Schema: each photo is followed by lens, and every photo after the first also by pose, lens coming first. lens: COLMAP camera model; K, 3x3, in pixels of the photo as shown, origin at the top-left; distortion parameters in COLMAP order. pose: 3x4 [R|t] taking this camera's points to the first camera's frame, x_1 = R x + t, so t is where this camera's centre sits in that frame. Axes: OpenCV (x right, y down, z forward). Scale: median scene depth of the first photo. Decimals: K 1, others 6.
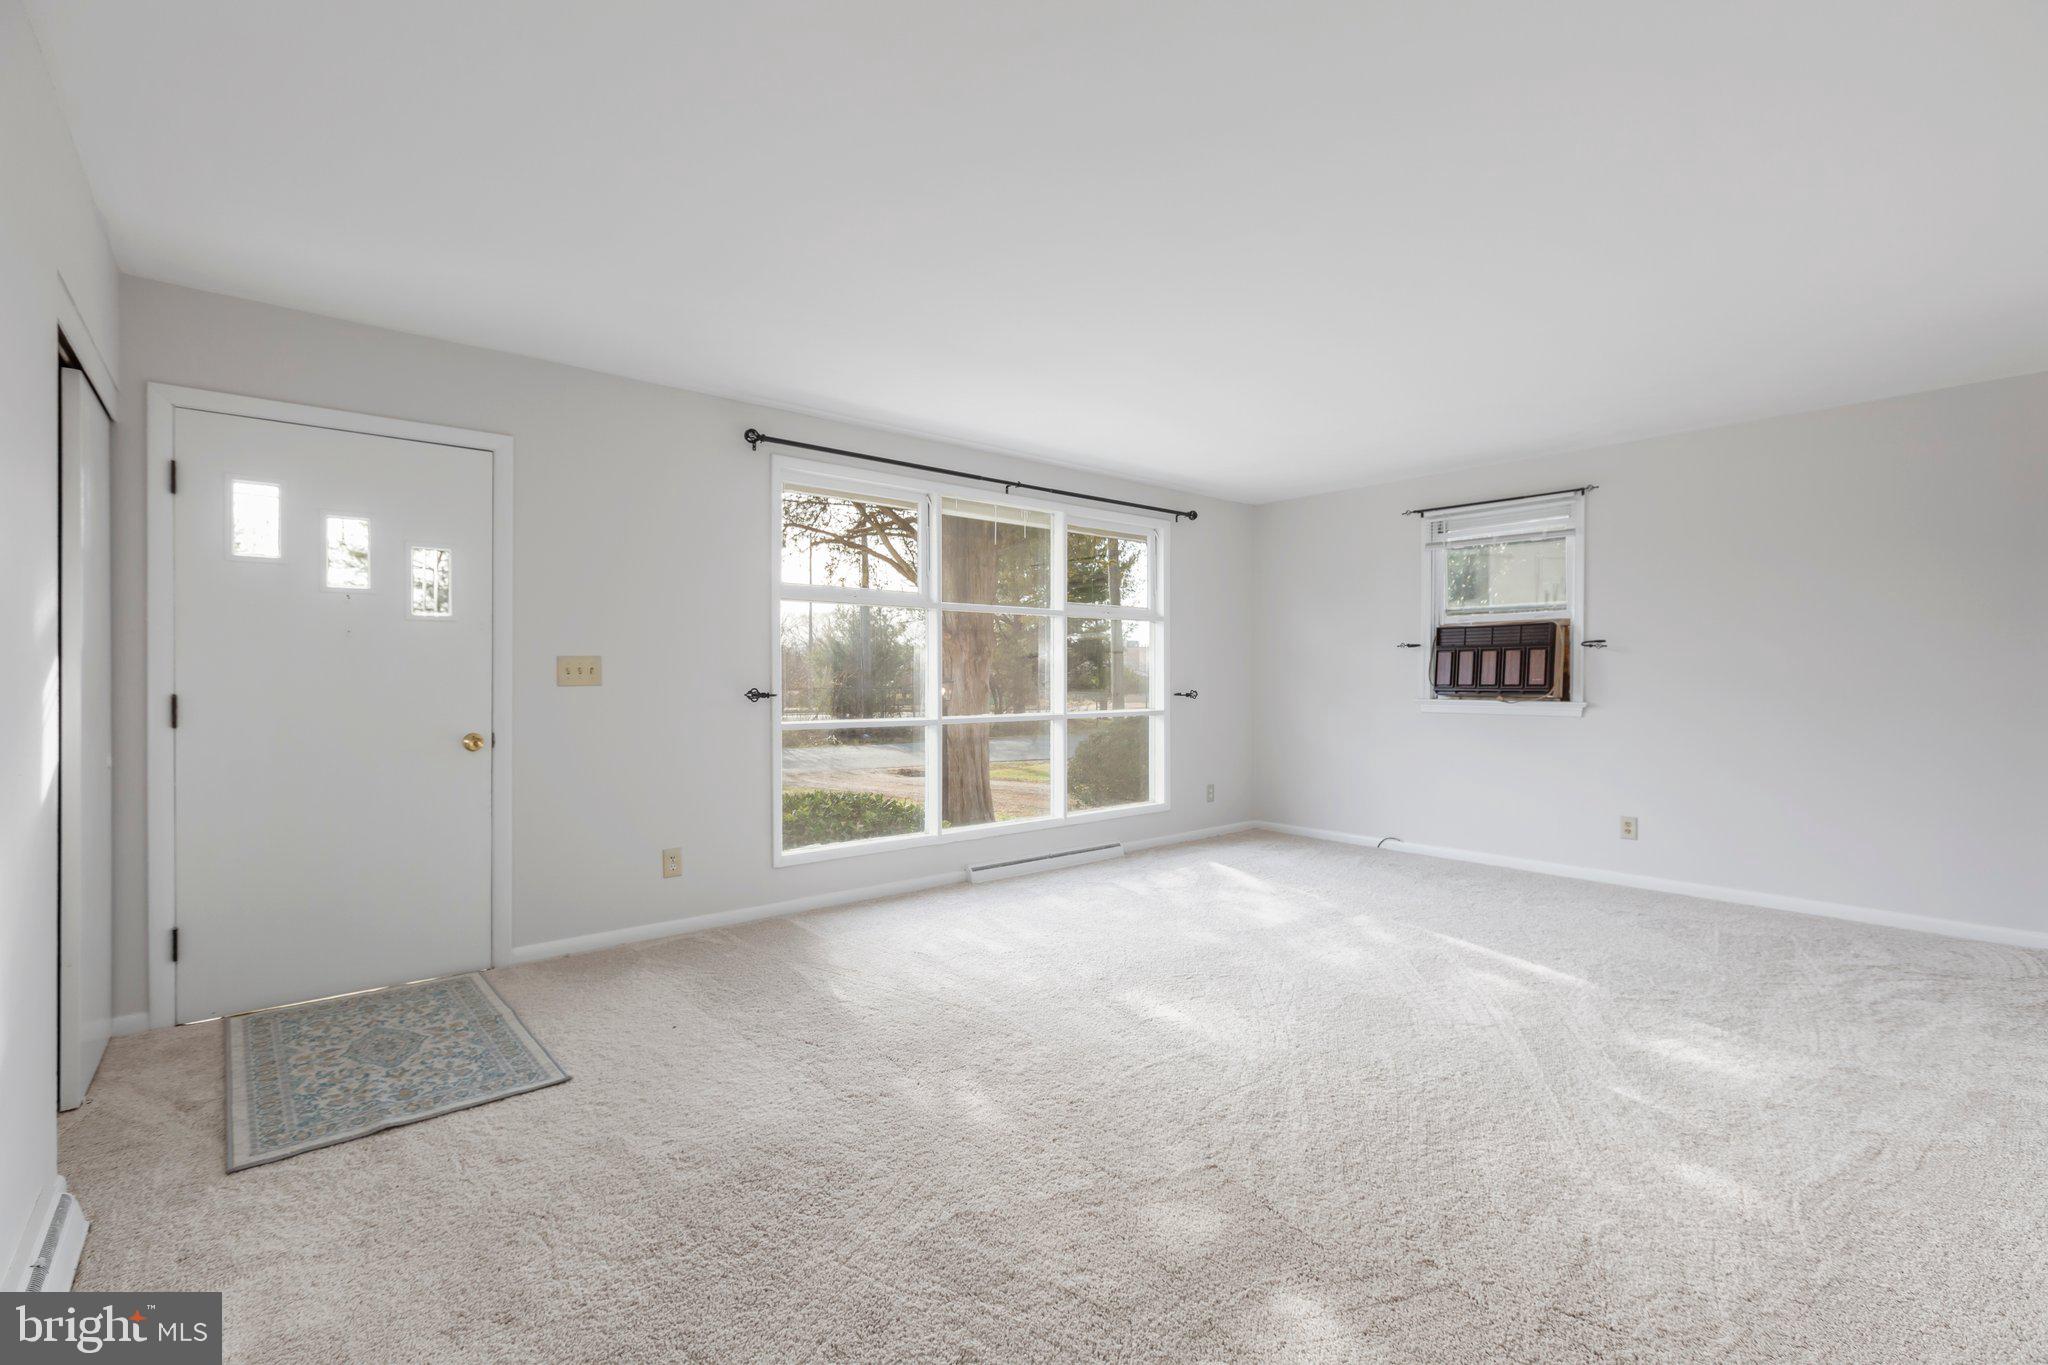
lens RADIAL K [[917.6, 0, 1023.0], [0, 917.6, 678.7], [0, 0, 1]] dist [0.008571, -0.003761]
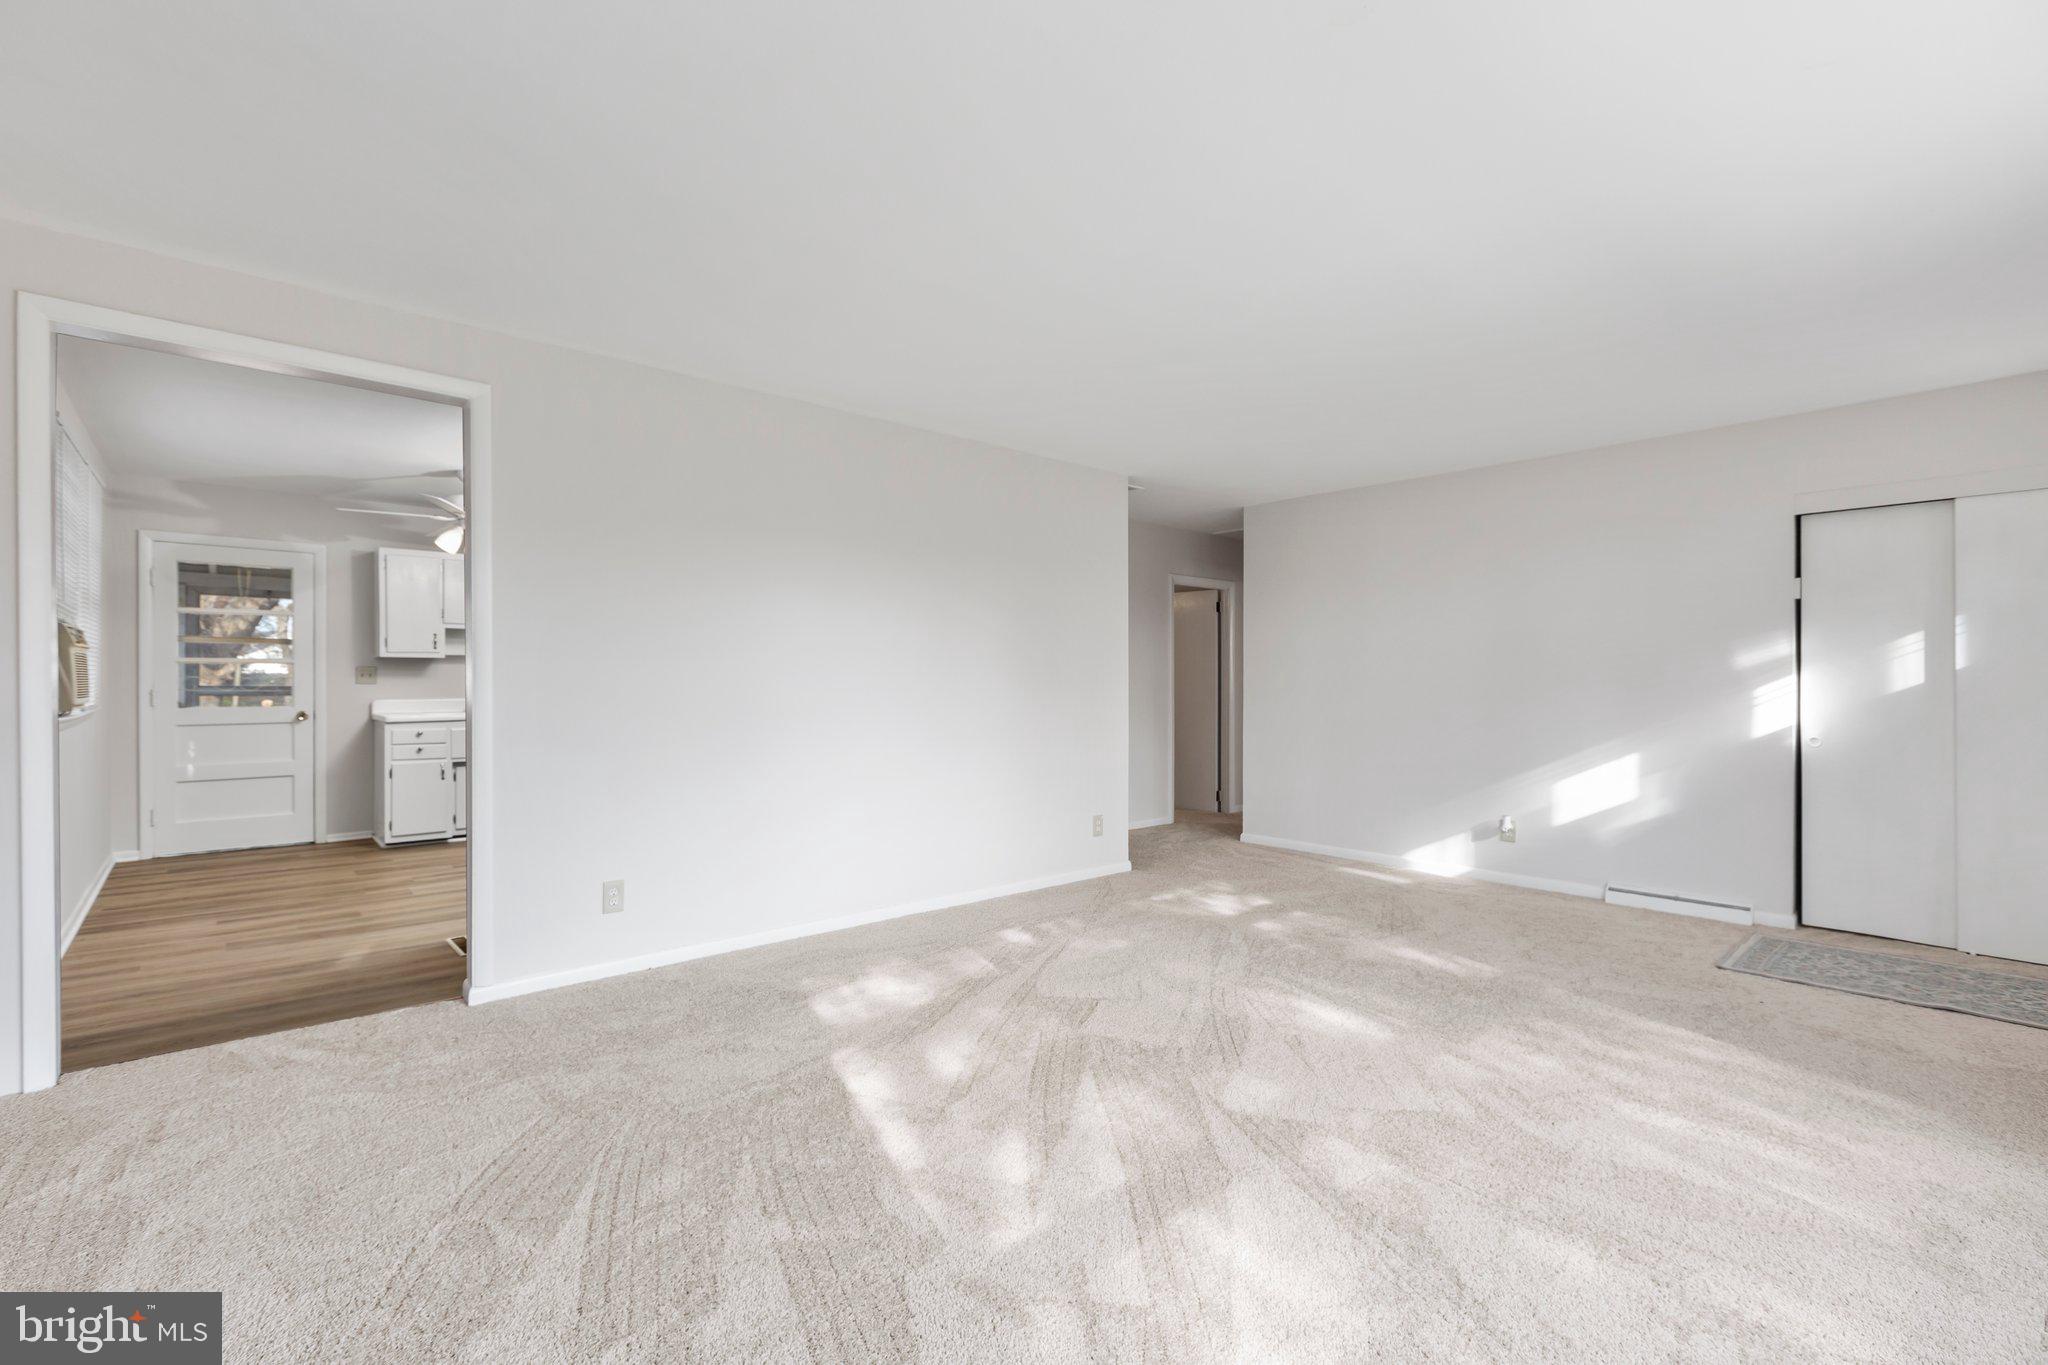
lens RADIAL K [[917.6, 0, 1034.2], [0, 917.6, 683.2], [0, 0, 1]] dist [0.008571, -0.003761]
pose [[-0.999888, -0.012166, -0.008680, 0.387563], [-0.012273, 0.999848, 0.012365, -0.002000], [0.008528, 0.012470, -0.999886, 1.541773]]
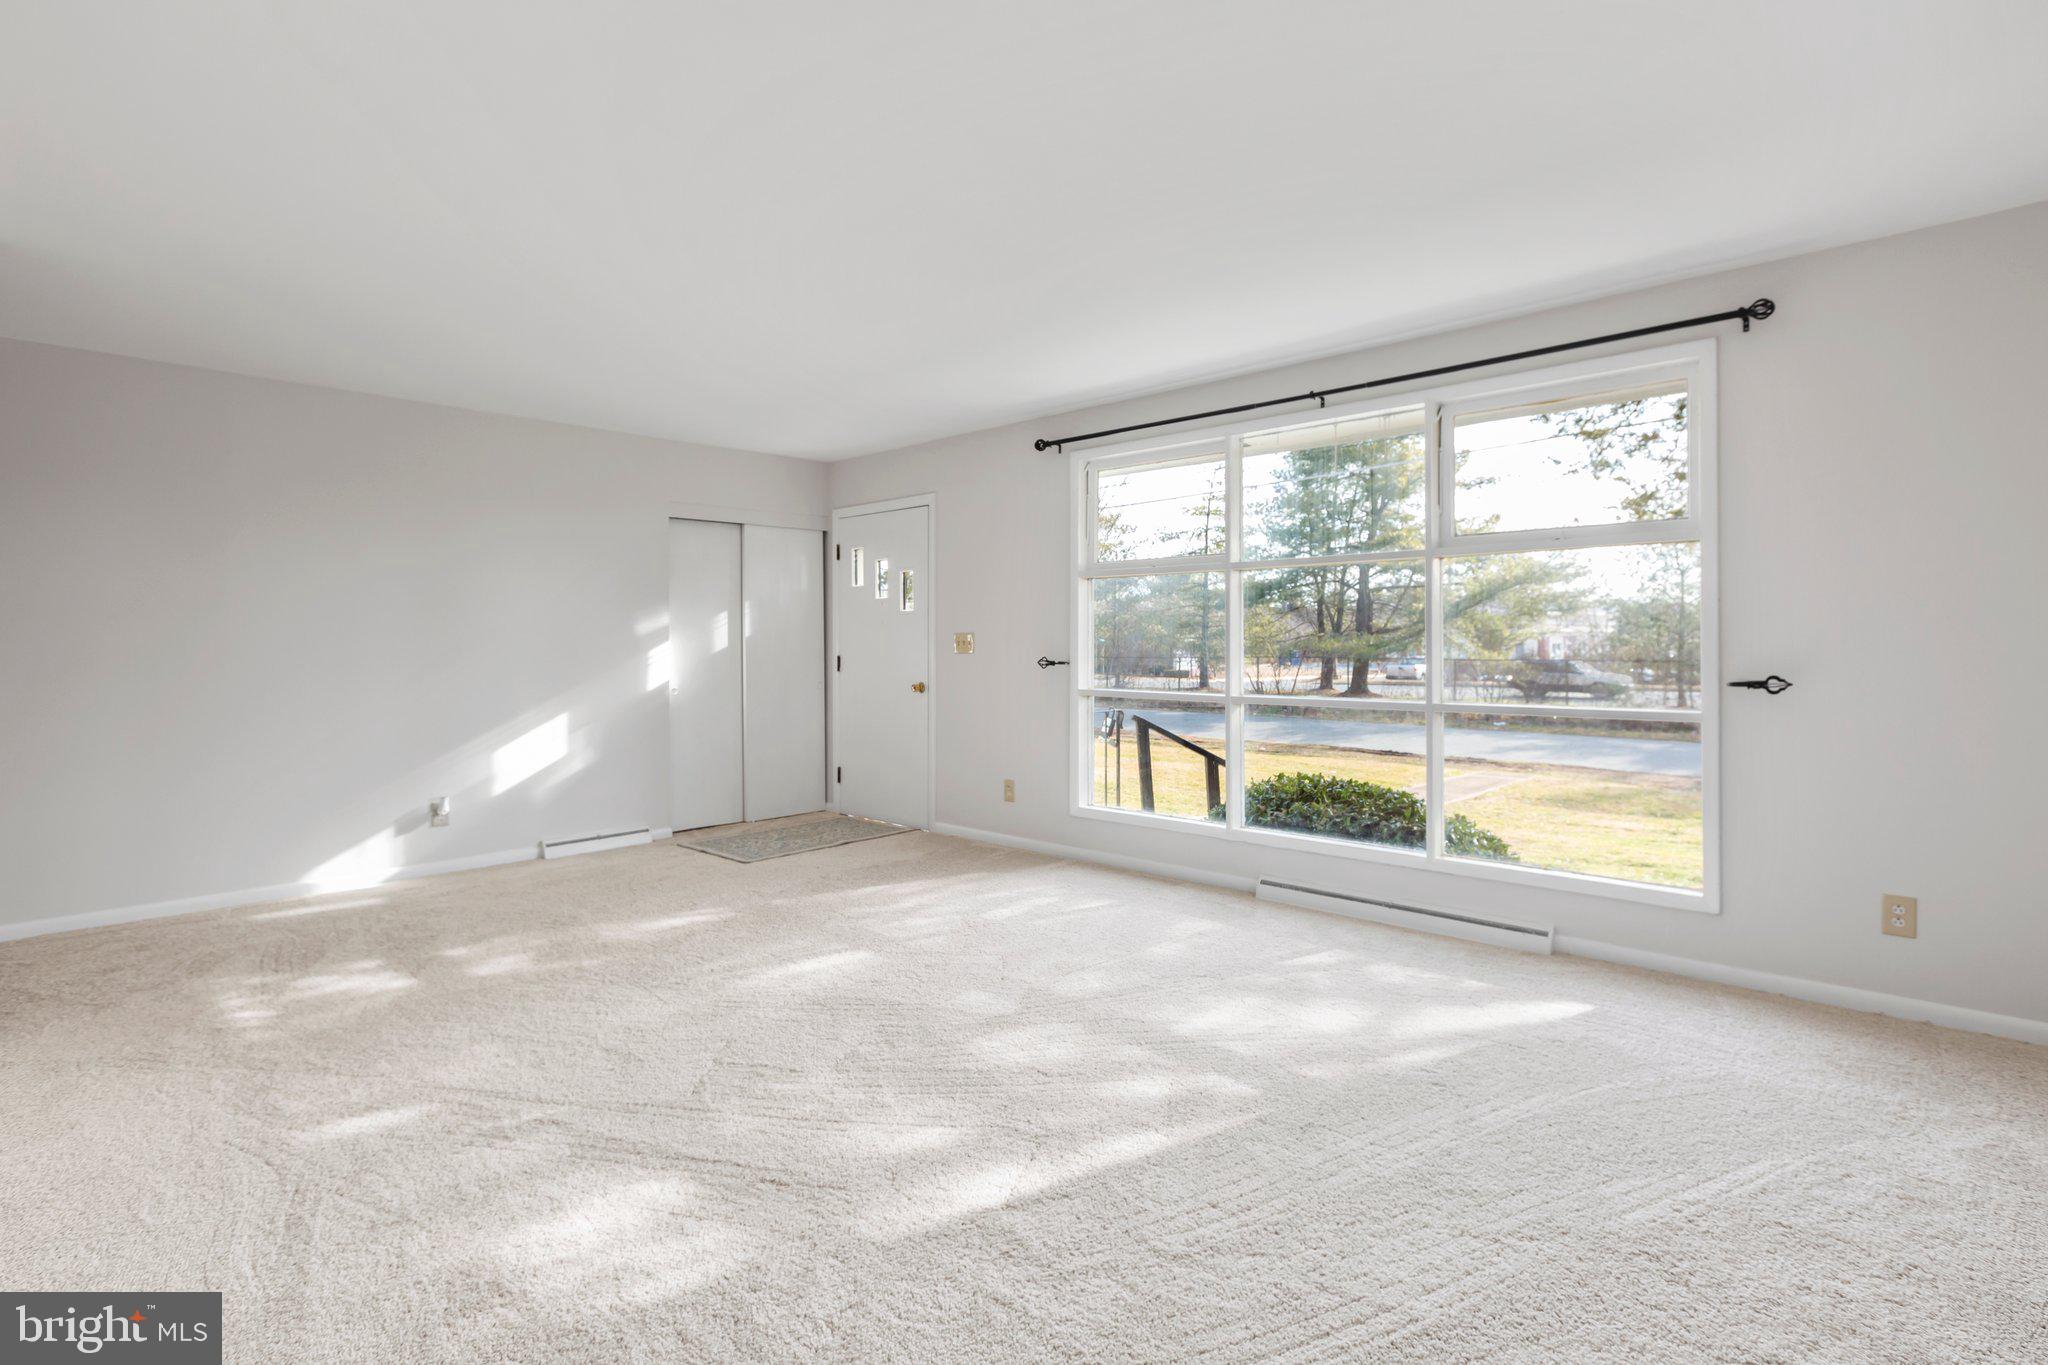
lens RADIAL K [[991.5, 0, 1031.4], [0, 991.5, 665.1], [0, 0, 1]] dist [0.003167, 0.000052]
pose [[0.114467, 0.013360, -0.993337, 1.013148], [-0.007714, 0.999891, 0.012559, 0.004944], [0.993397, 0.006225, 0.114558, 0.870516]]
